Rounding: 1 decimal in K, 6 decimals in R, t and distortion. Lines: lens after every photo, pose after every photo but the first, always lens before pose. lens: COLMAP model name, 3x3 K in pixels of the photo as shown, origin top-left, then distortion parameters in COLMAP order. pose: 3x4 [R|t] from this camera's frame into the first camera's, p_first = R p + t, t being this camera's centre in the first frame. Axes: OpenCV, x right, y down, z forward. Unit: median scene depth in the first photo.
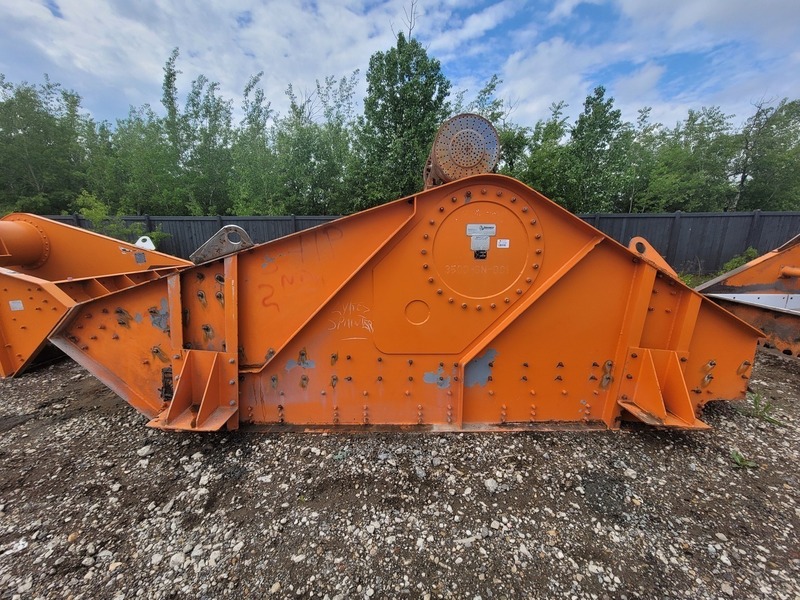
lens RADIAL K [[330.7, 0, 400.0], [0, 330.7, 300.0], [0, 0, 1]] dist [-0.004612, 0.000036]
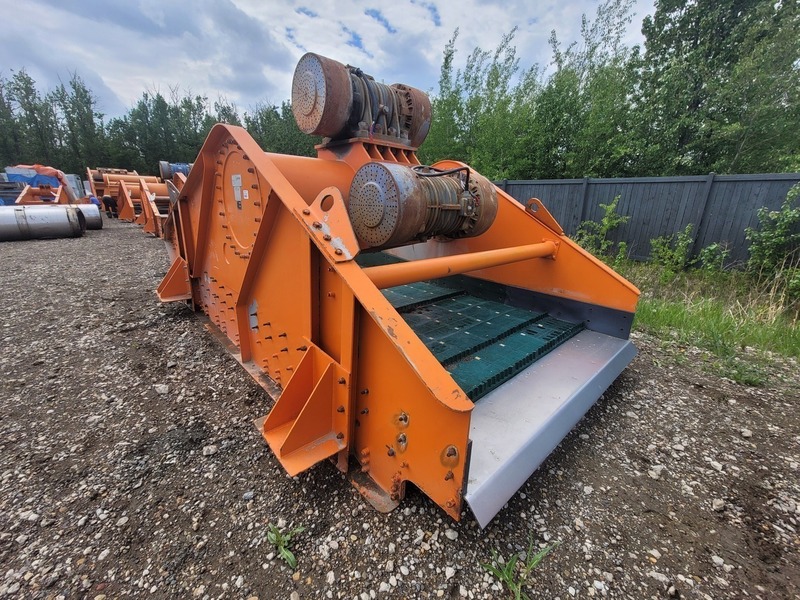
lens RADIAL K [[330.7, 0, 400.0], [0, 330.7, 300.0], [0, 0, 1]] dist [-0.004612, 0.000036]
pose [[0.674244, 0.236805, -0.699513, 0.213919], [-0.173002, 0.971487, 0.162124, -0.015810], [0.717959, 0.011706, 0.695987, 0.098823]]
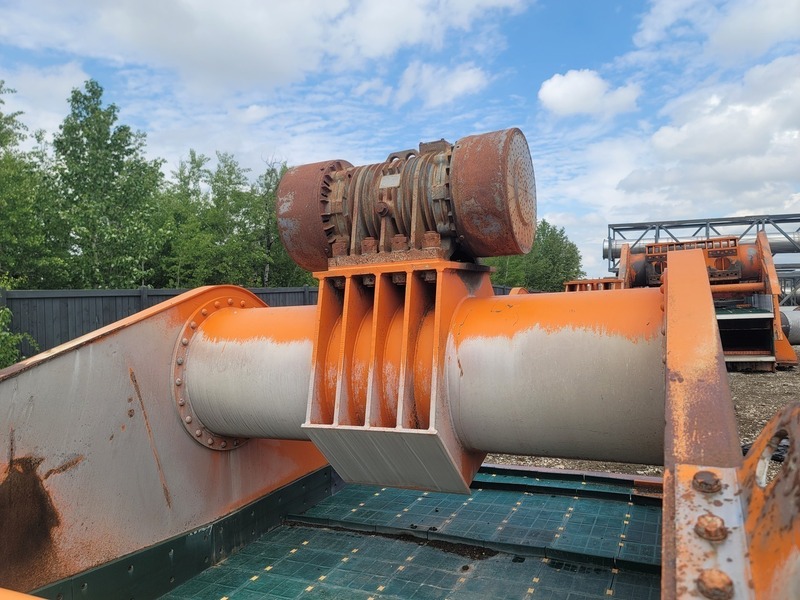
lens RADIAL K [[601.9, 0, 417.4], [0, 601.9, 300.1], [0, 0, 1]] dist [-0.006657, 0.005279]
pose [[0.407874, -0.013715, 0.912935, -0.134400], [0.223262, 0.971031, -0.085159, -0.047824], [-0.885321, 0.238558, 0.399121, 0.151394]]
